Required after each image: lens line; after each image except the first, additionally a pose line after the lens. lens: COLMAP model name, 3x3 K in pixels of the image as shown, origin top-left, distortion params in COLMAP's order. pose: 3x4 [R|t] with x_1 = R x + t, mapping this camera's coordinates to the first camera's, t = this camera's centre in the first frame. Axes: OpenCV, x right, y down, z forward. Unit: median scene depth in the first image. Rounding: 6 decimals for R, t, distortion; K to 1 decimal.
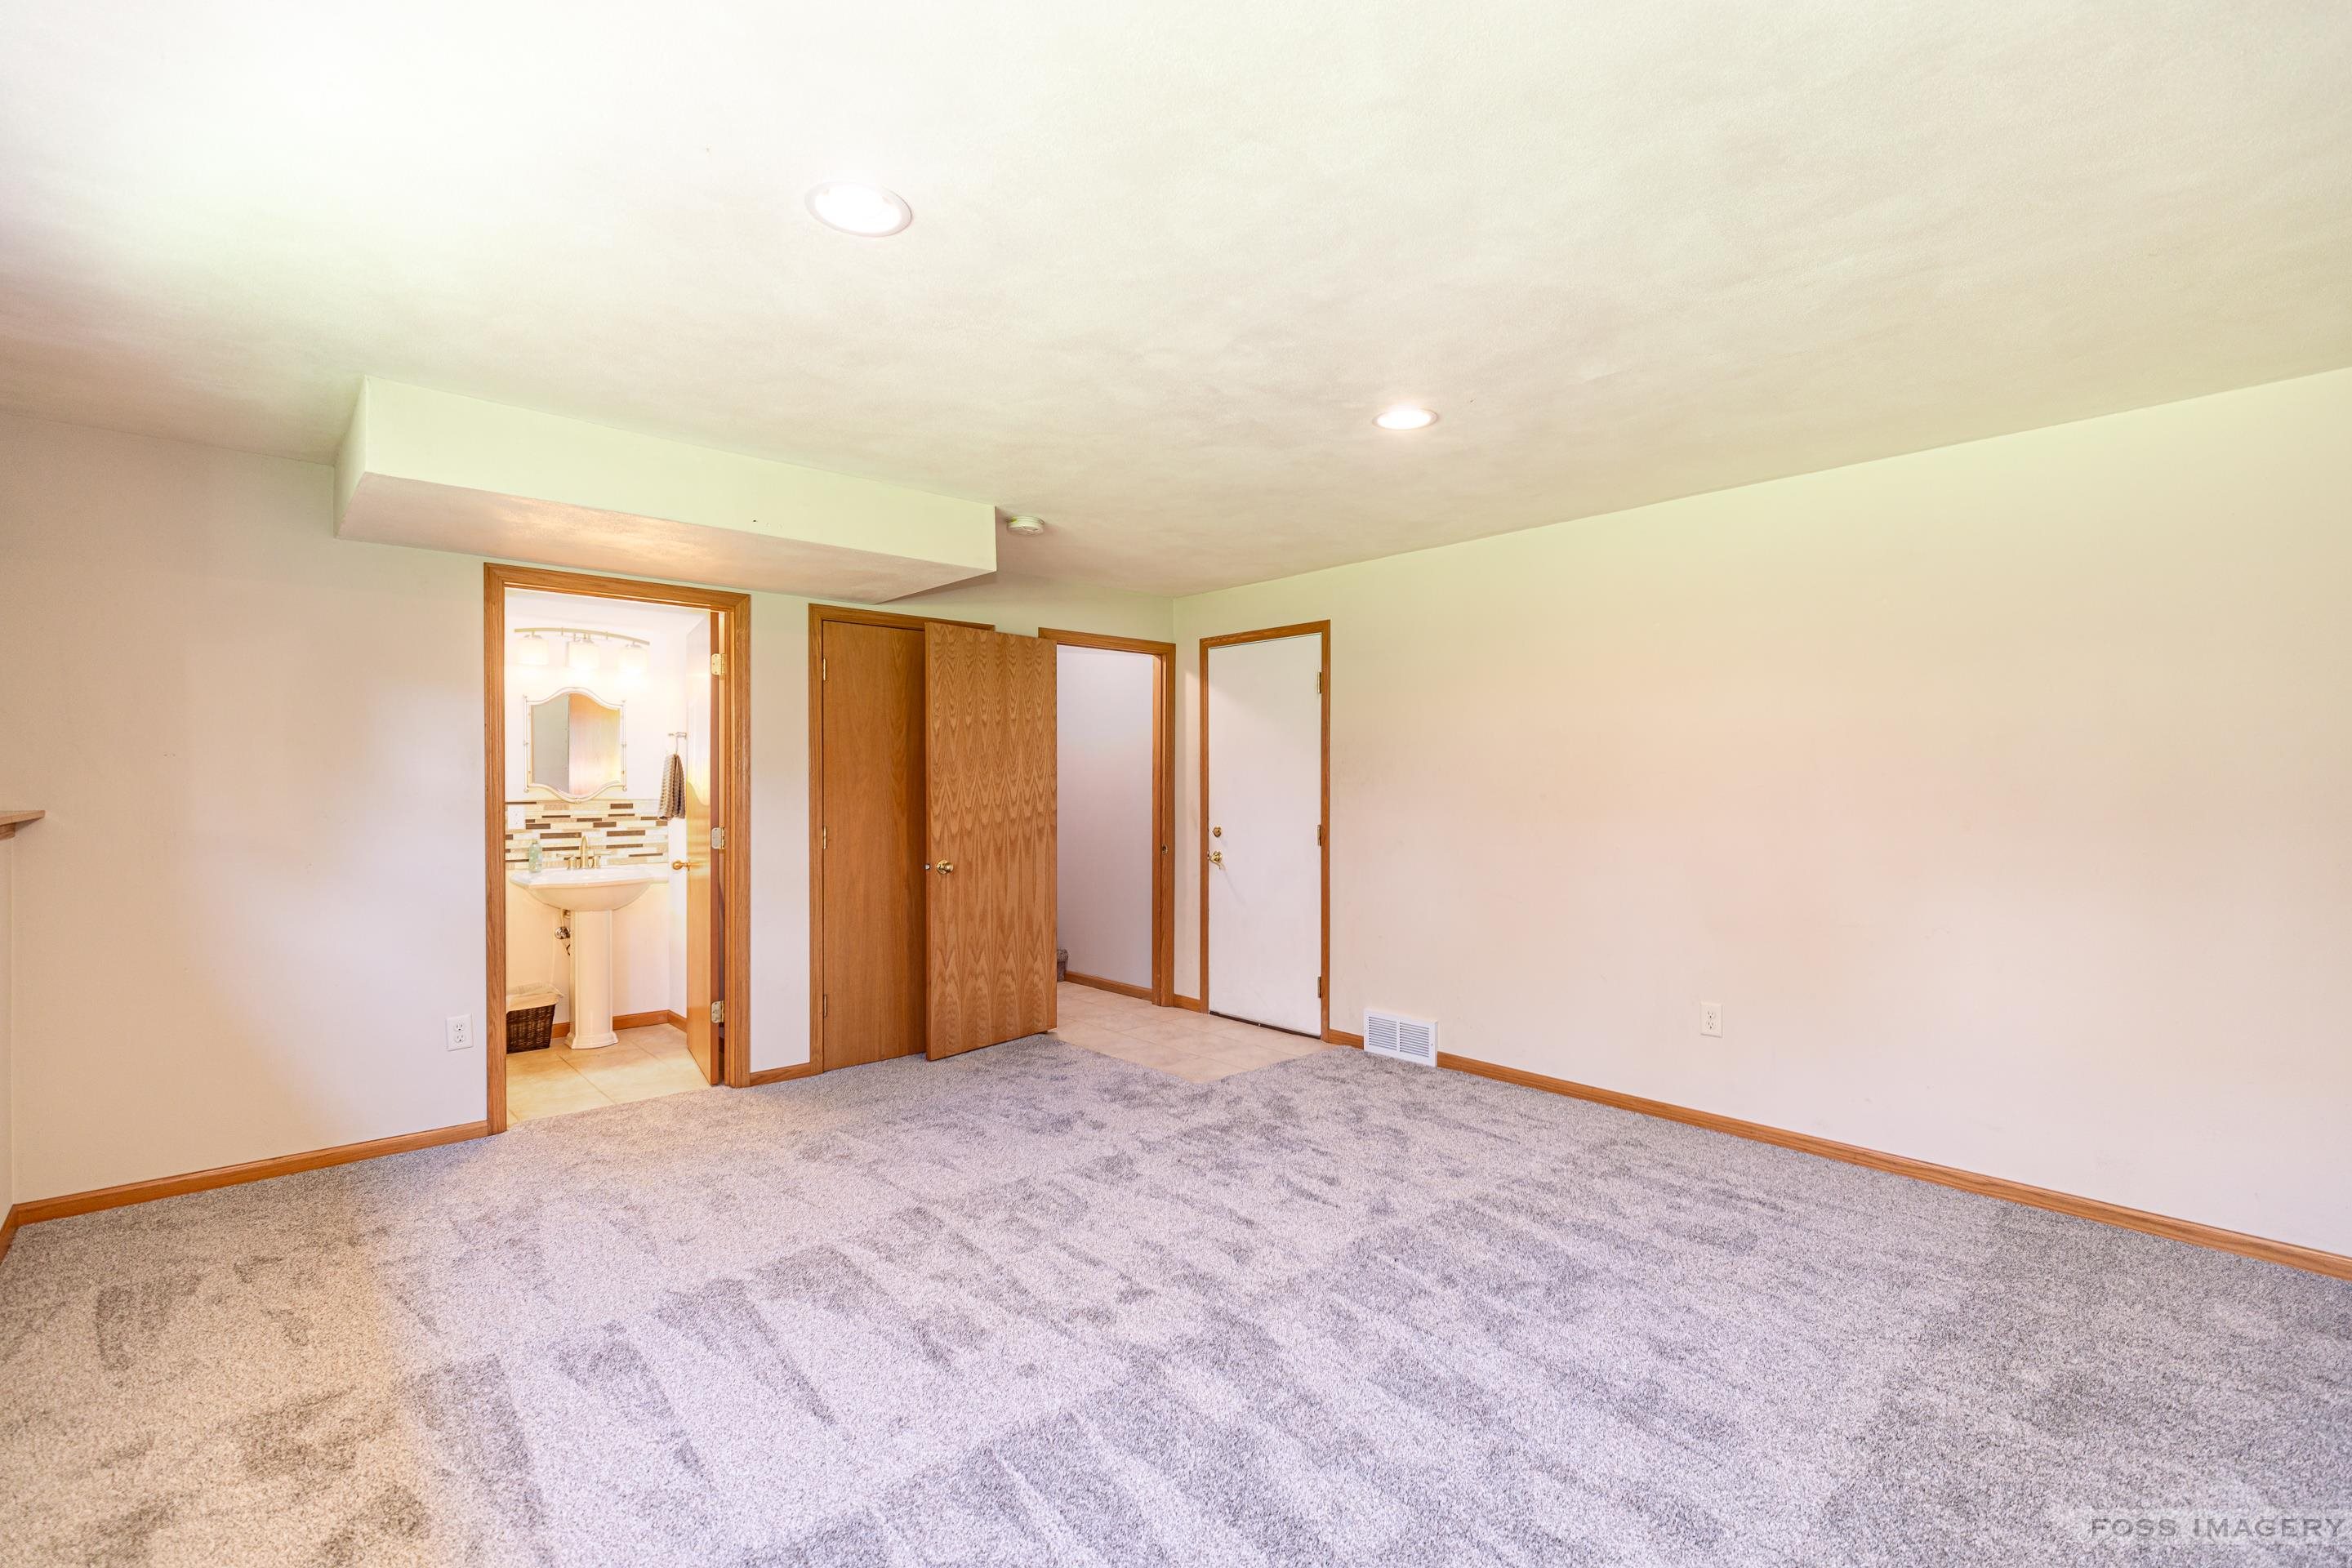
lens RADIAL K [[1088.6, 0, 1178.1], [0, 1088.6, 798.8], [0, 0, 1]] dist [0.006474, -0.000628]
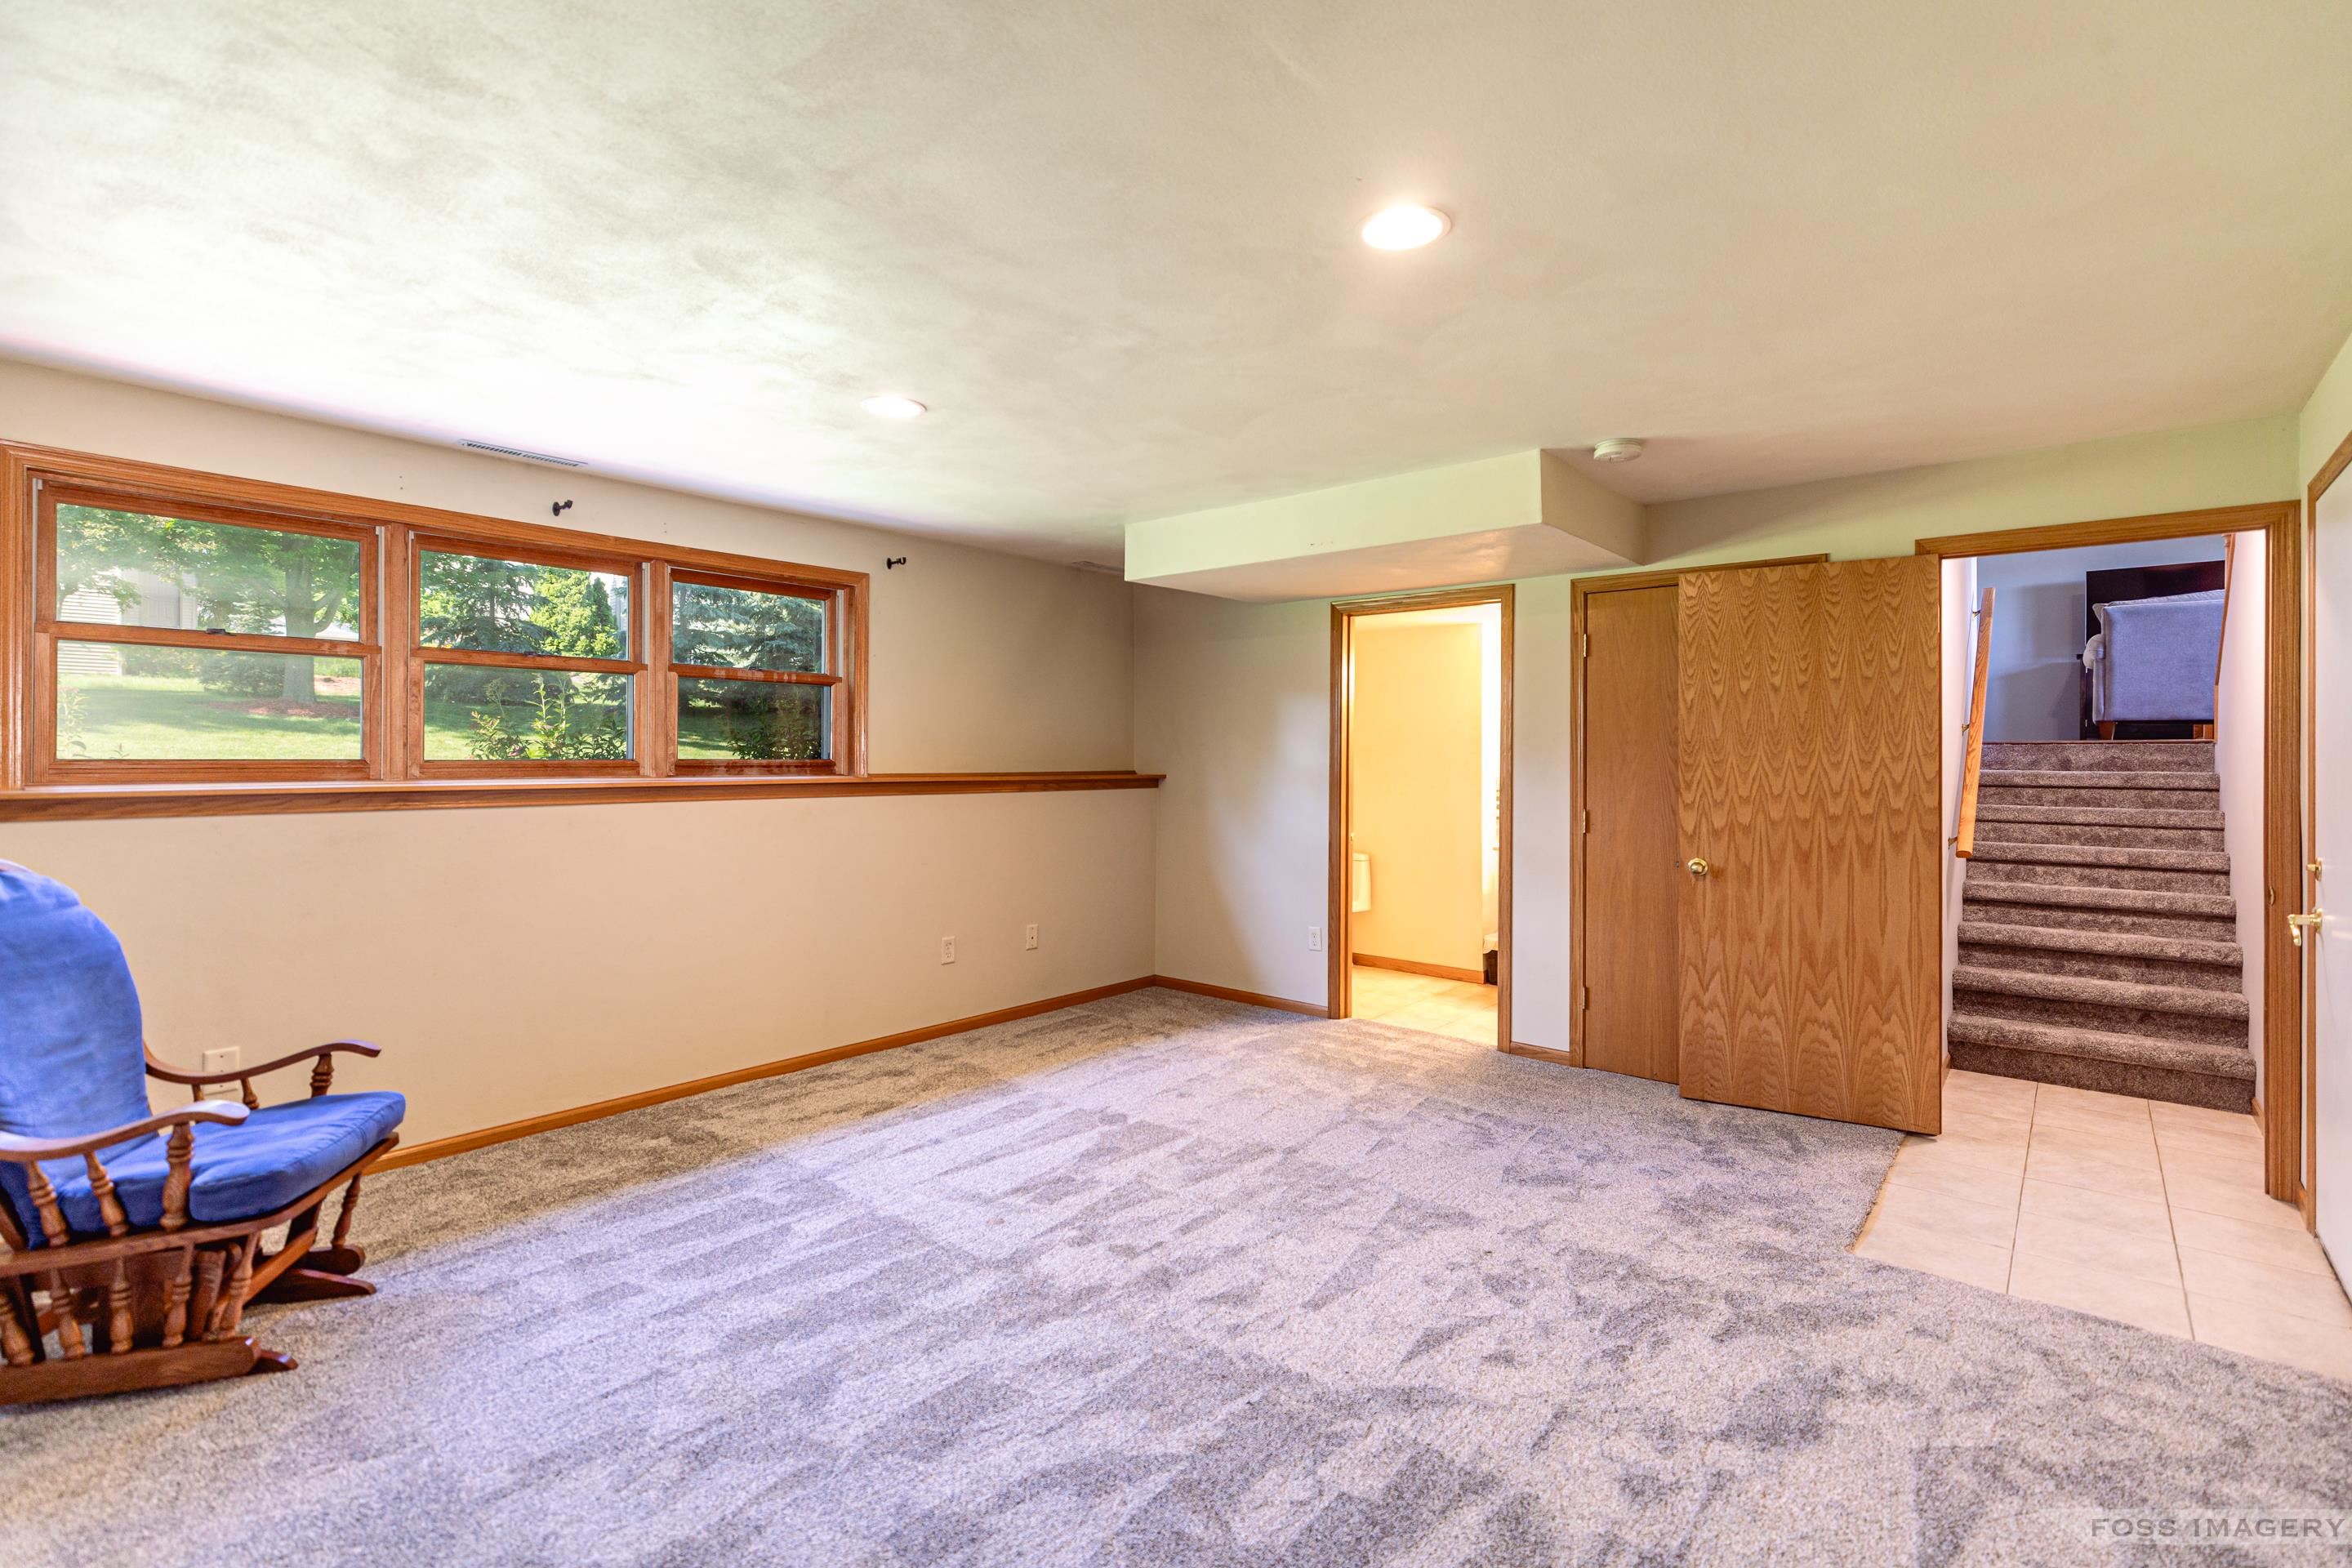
lens RADIAL K [[1088.6, 0, 1172.5], [0, 1088.6, 760.7], [0, 0, 1]] dist [0.006474, -0.000628]
pose [[0.109975, 0.002370, -0.993932, 0.592939], [-0.019232, 0.999815, 0.000256, -0.011041], [0.993748, 0.019087, 0.110000, 0.541665]]
